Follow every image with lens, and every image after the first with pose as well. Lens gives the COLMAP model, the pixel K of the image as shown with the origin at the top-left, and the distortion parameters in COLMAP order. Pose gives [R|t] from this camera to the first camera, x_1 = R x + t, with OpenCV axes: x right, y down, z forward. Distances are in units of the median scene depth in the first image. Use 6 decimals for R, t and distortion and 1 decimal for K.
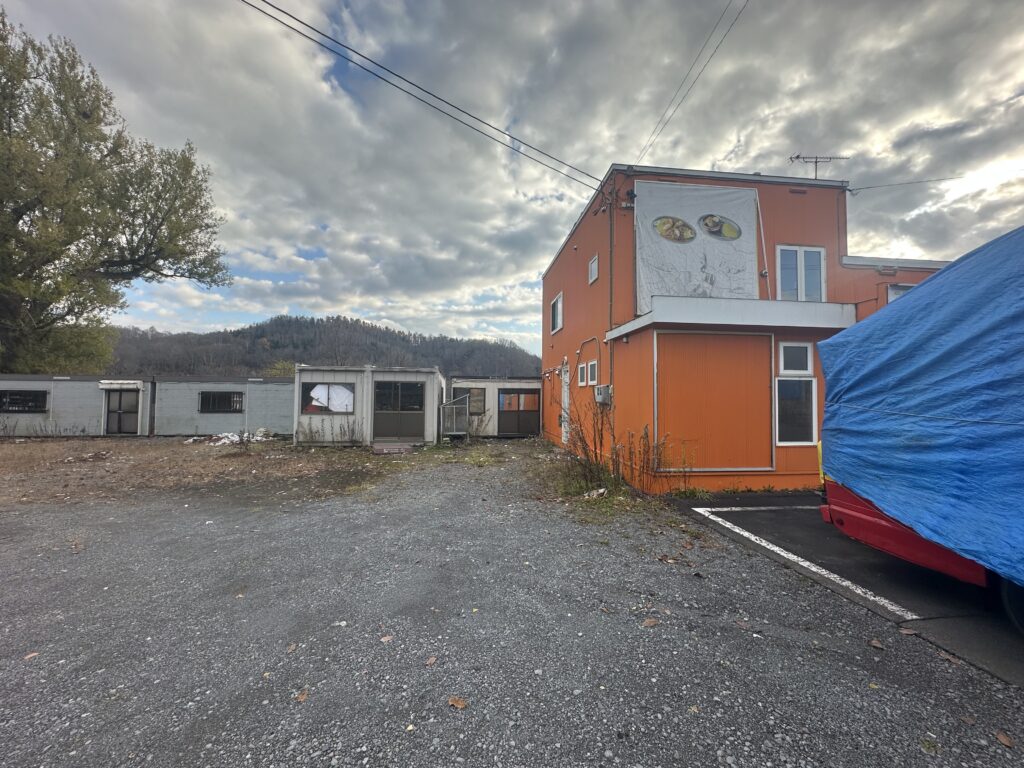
lens RADIAL K [[405.4, 0, 507.9], [0, 405.4, 380.4], [0, 0, 1]] dist [-0.010305, 0.001043]
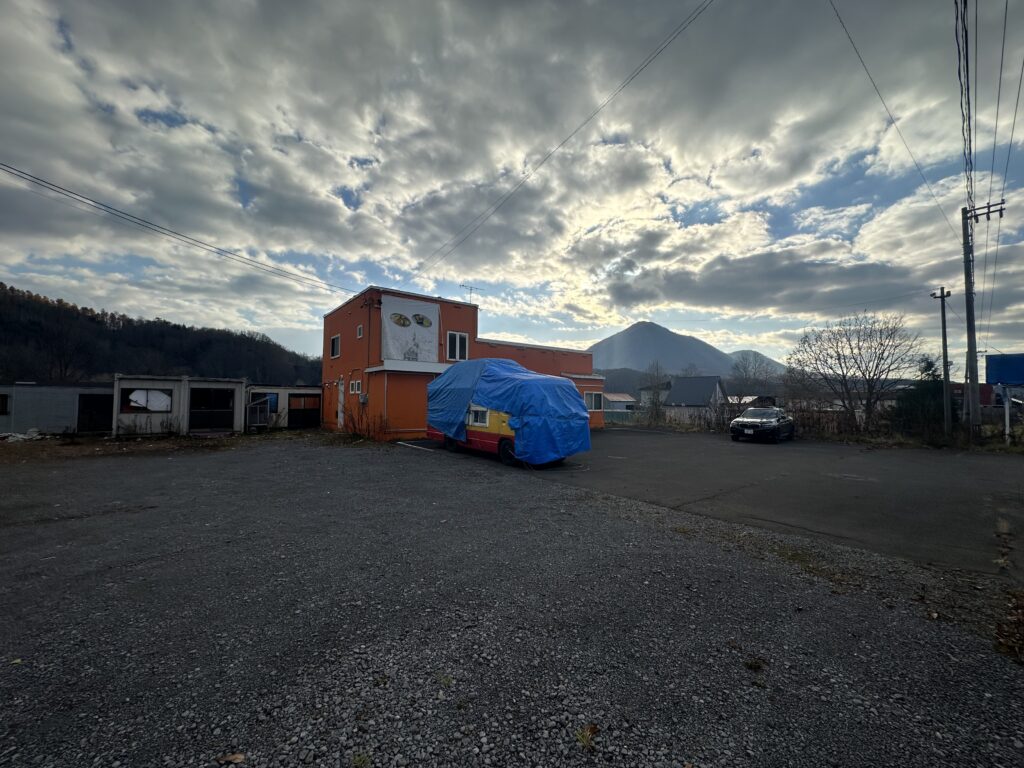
lens RADIAL K [[405.4, 0, 512.0], [0, 405.4, 384.2], [0, 0, 1]] dist [-0.010305, 0.001043]
pose [[0.844138, 0.021409, 0.535698, -0.118693], [-0.023806, 0.999714, -0.002439, -0.026871], [-0.535597, -0.010694, 0.844406, -0.589880]]
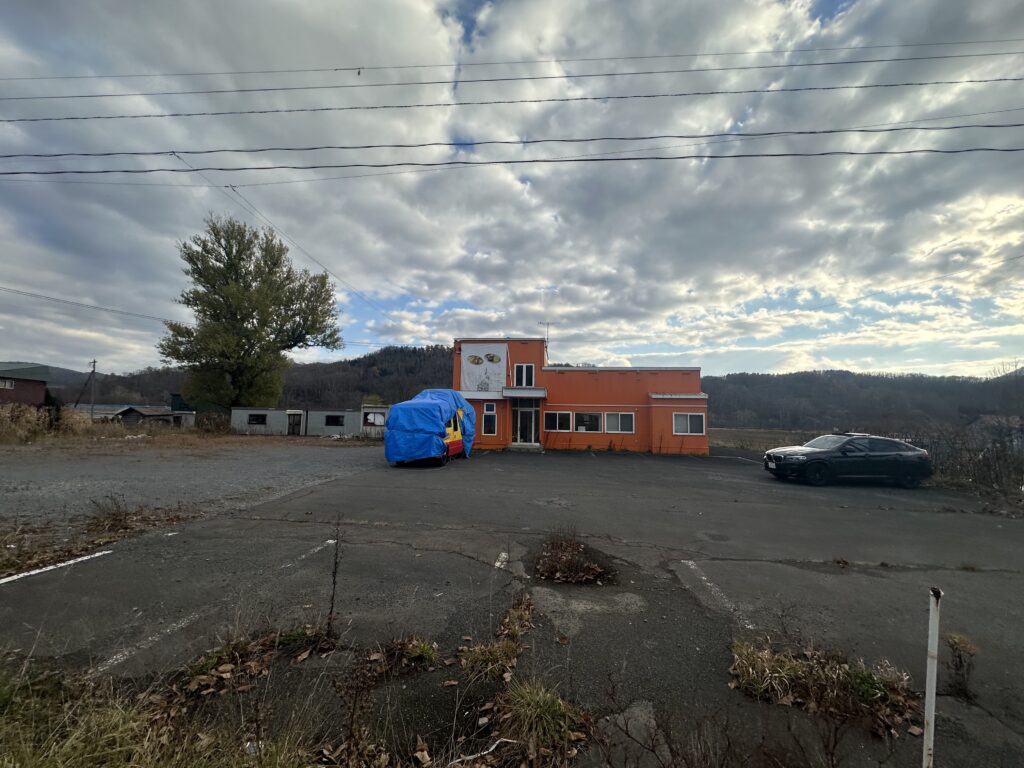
lens RADIAL K [[405.4, 0, 514.6], [0, 405.4, 369.8], [0, 0, 1]] dist [-0.010305, 0.001043]
pose [[0.977206, -0.016046, -0.211687, 0.692727], [-0.001327, 0.996658, -0.081672, -0.040404], [0.212290, 0.080091, 0.973919, -0.920942]]
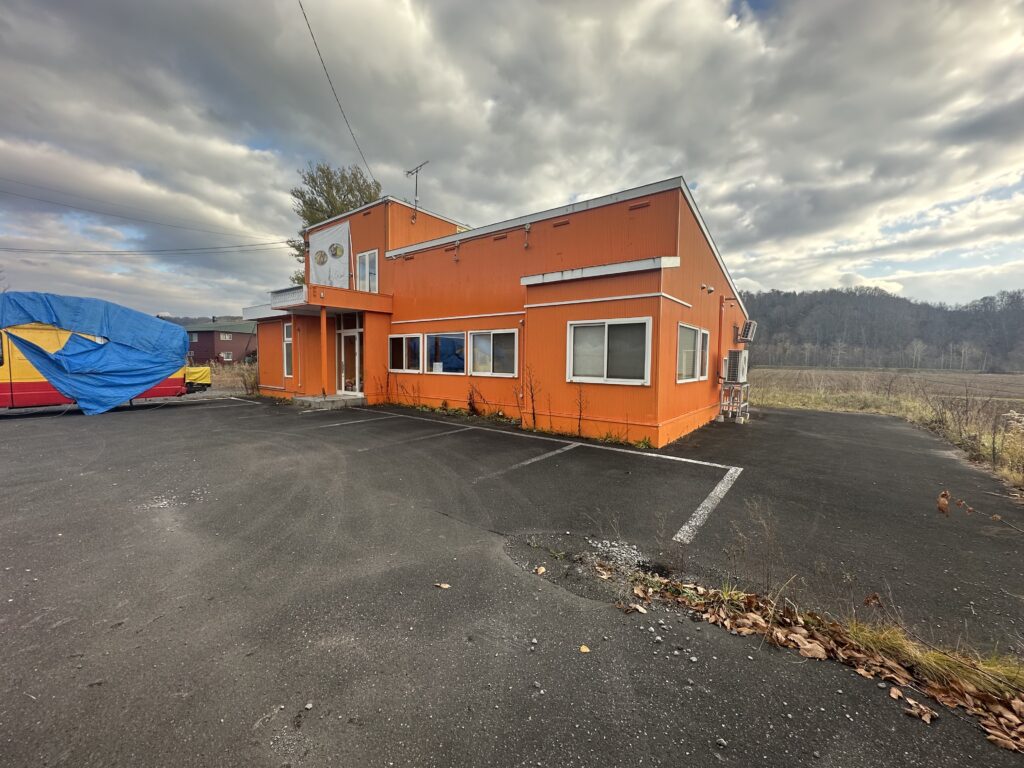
lens RADIAL K [[405.4, 0, 512.2], [0, 405.4, 380.3], [0, 0, 1]] dist [-0.010305, 0.001043]
pose [[0.718316, 0.035790, -0.694796, 1.222395], [0.022694, 0.996939, 0.074816, 0.024495], [0.695347, -0.069509, 0.715305, 0.151226]]
